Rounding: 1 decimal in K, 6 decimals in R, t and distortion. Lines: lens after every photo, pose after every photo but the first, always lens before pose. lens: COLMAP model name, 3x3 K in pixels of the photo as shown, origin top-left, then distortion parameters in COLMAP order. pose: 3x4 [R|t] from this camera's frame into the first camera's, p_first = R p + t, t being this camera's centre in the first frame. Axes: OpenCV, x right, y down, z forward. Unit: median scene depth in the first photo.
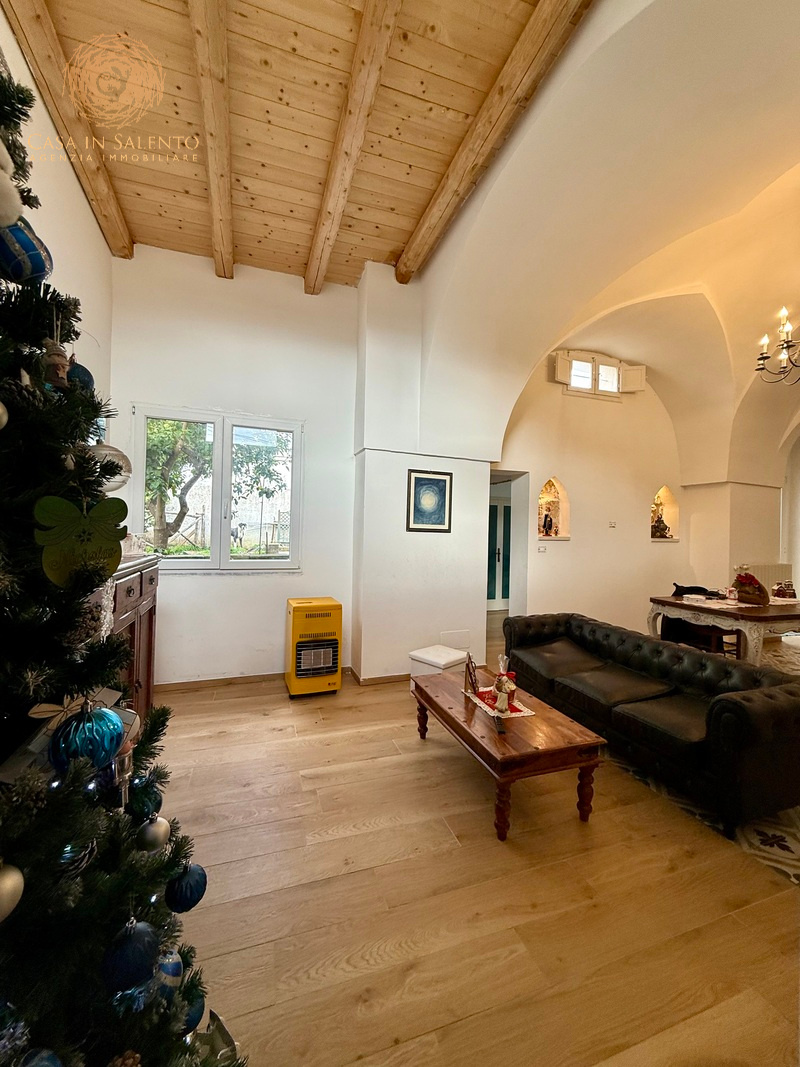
lens RADIAL K [[422.9, 0, 401.3], [0, 422.9, 530.3], [0, 0, 1]] dist [-0.000129, 0.000127]
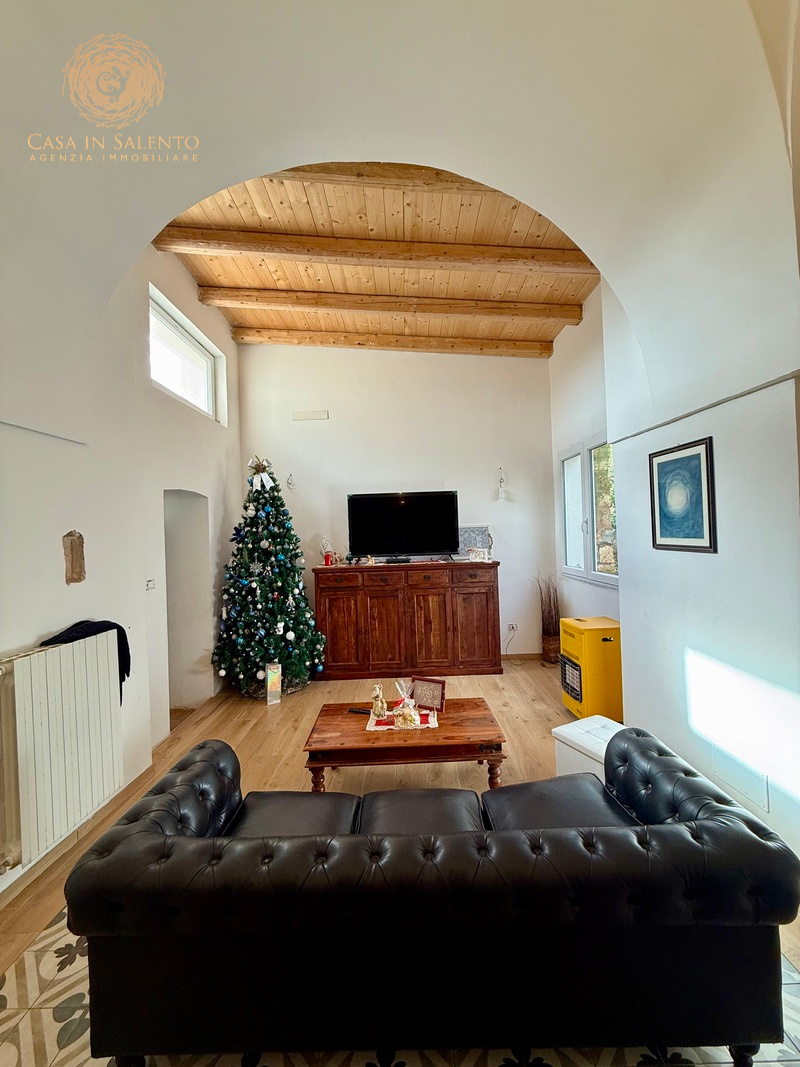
lens RADIAL K [[422.9, 0, 401.3], [0, 422.9, 530.3], [0, 0, 1]] dist [-0.000129, 0.000127]
pose [[-0.329790, -0.015908, -0.943920, 0.566134], [0.033094, 0.999049, -0.028400, -0.015686], [0.943474, -0.040604, -0.328950, 0.631609]]
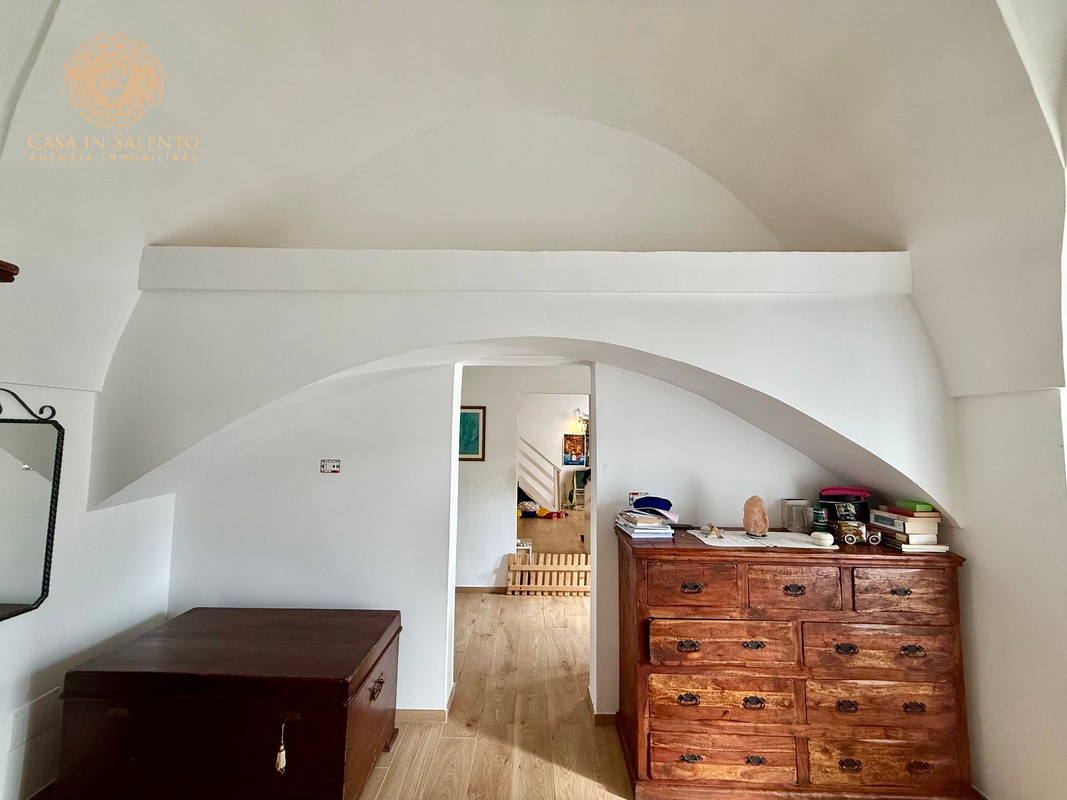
lens RADIAL K [[422.9, 0, 530.4], [0, 422.9, 398.5], [0, 0, 1]] dist [-0.000129, 0.000127]
pose [[0.941337, -0.041449, -0.334914, 0.468280], [0.013772, 0.996320, -0.084597, -0.048223], [0.337188, 0.075022, 0.938444, 0.001759]]
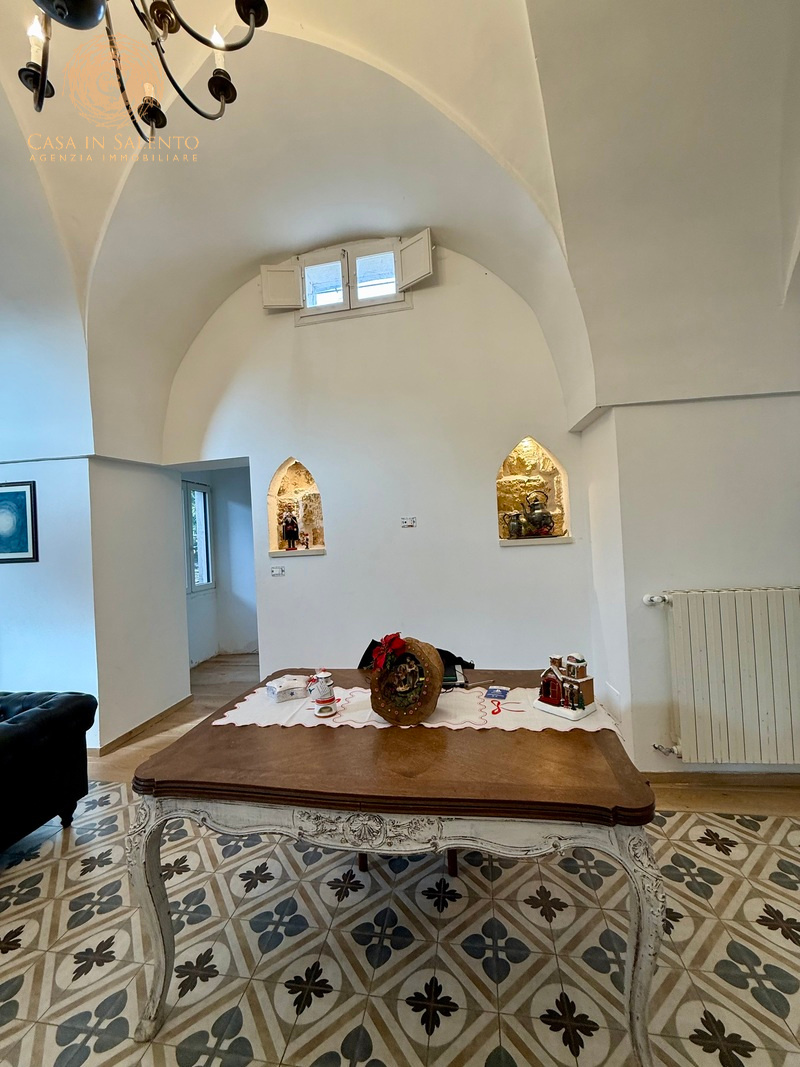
lens RADIAL K [[422.9, 0, 401.3], [0, 422.9, 530.3], [0, 0, 1]] dist [-0.000129, 0.000127]
pose [[0.875918, -0.072798, -0.476937, 0.800933], [0.072582, 0.997183, -0.018906, 0.008321], [0.476970, -0.018057, 0.878734, 0.510743]]
